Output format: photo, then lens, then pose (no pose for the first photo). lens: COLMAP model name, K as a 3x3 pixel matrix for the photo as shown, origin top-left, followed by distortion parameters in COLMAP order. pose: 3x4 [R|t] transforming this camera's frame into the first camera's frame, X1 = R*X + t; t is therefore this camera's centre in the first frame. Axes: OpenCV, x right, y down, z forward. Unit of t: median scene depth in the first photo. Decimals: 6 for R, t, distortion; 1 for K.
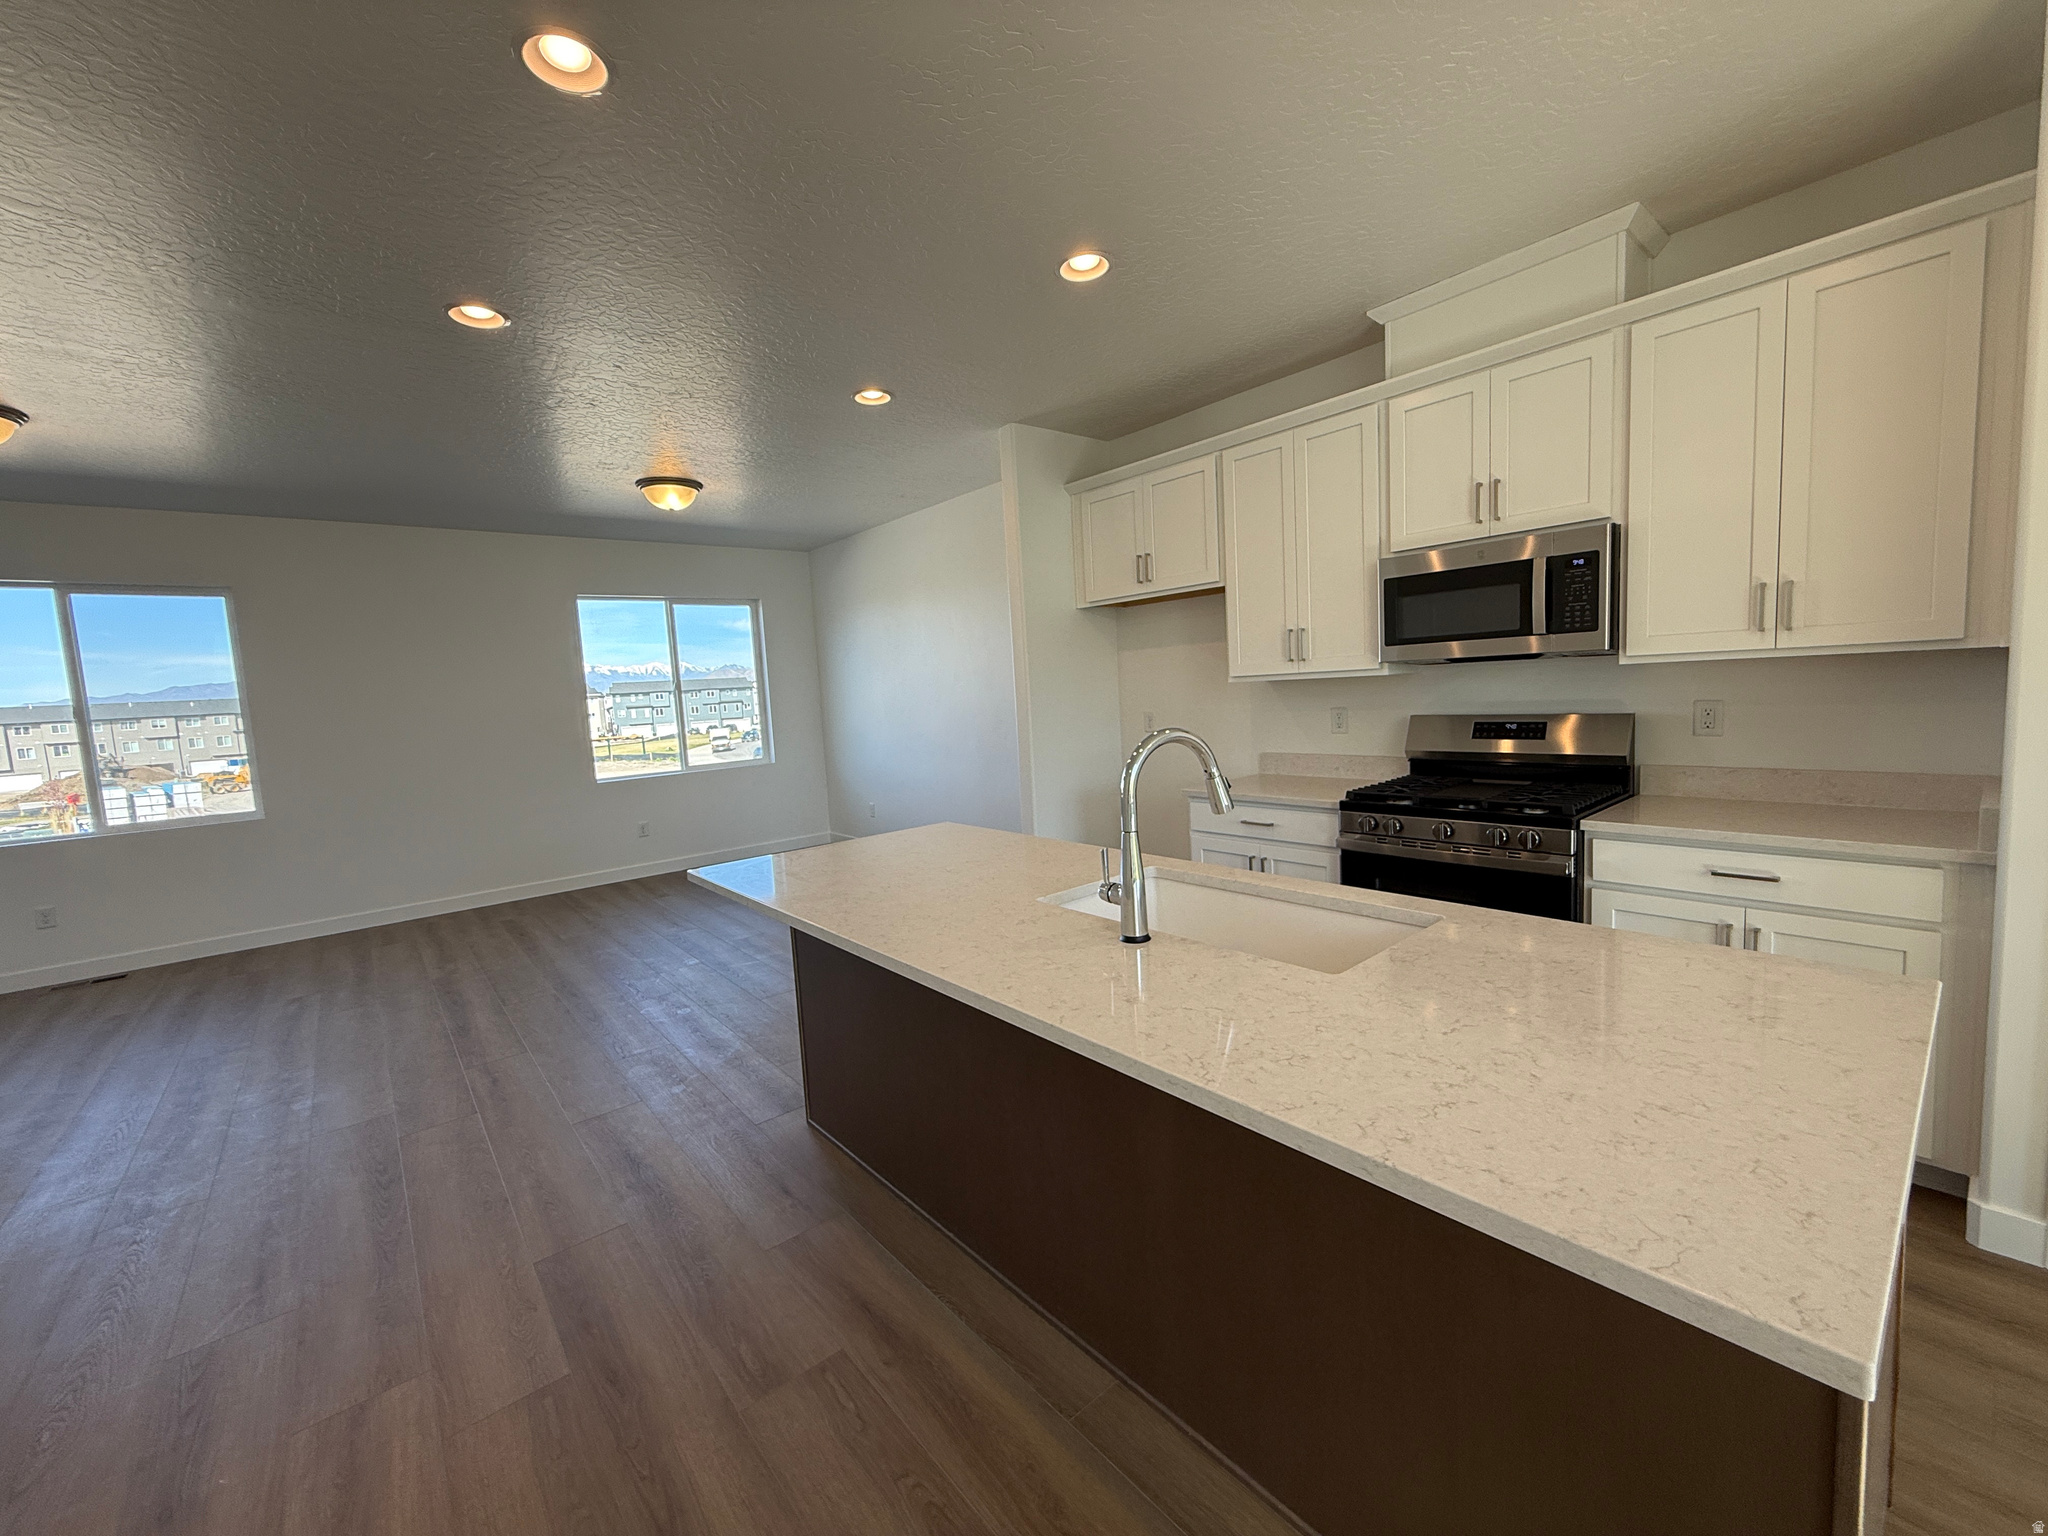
lens RADIAL K [[816.6, 0, 1020.6], [0, 816.6, 764.8], [0, 0, 1]] dist [0.000206, -0.000355]
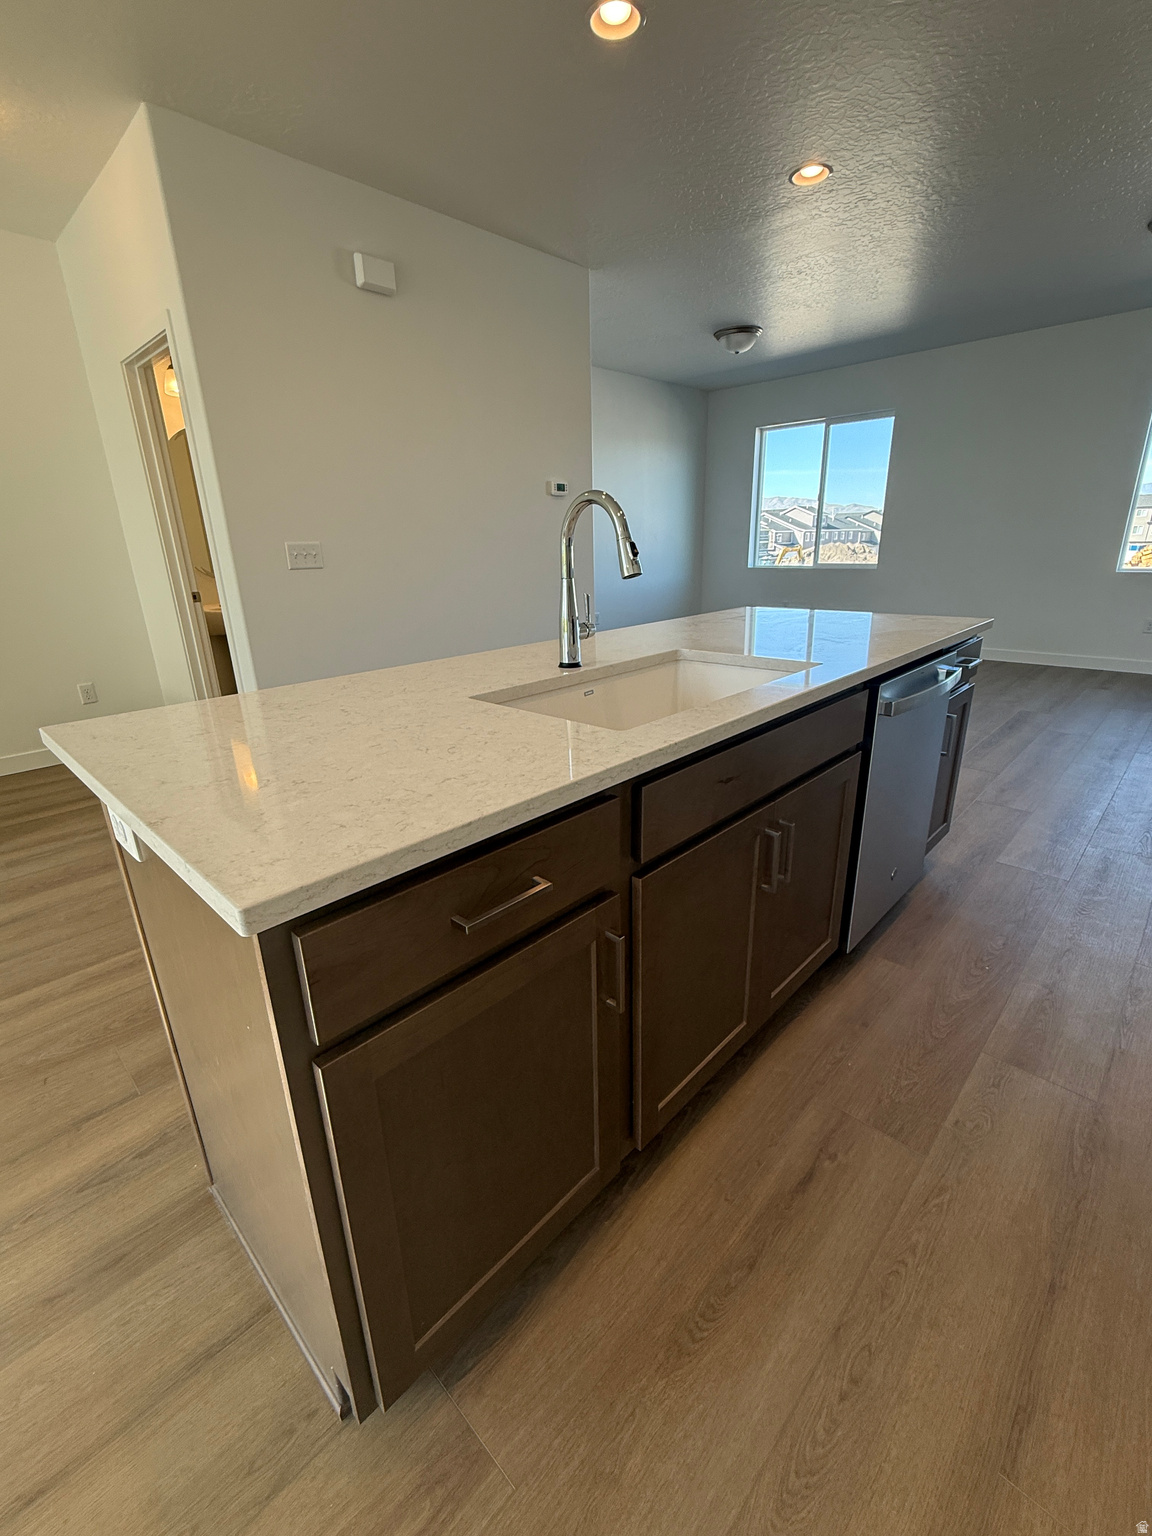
lens RADIAL K [[684.5, 0, 583.3], [0, 684.5, 765.4], [0, 0, 1]] dist [-0.003984, -0.000448]
pose [[0.124500, 0.368663, -0.921188, 0.461012], [-0.083529, 0.929010, 0.360504, -0.016624], [0.988697, 0.032063, 0.146456, 0.330608]]
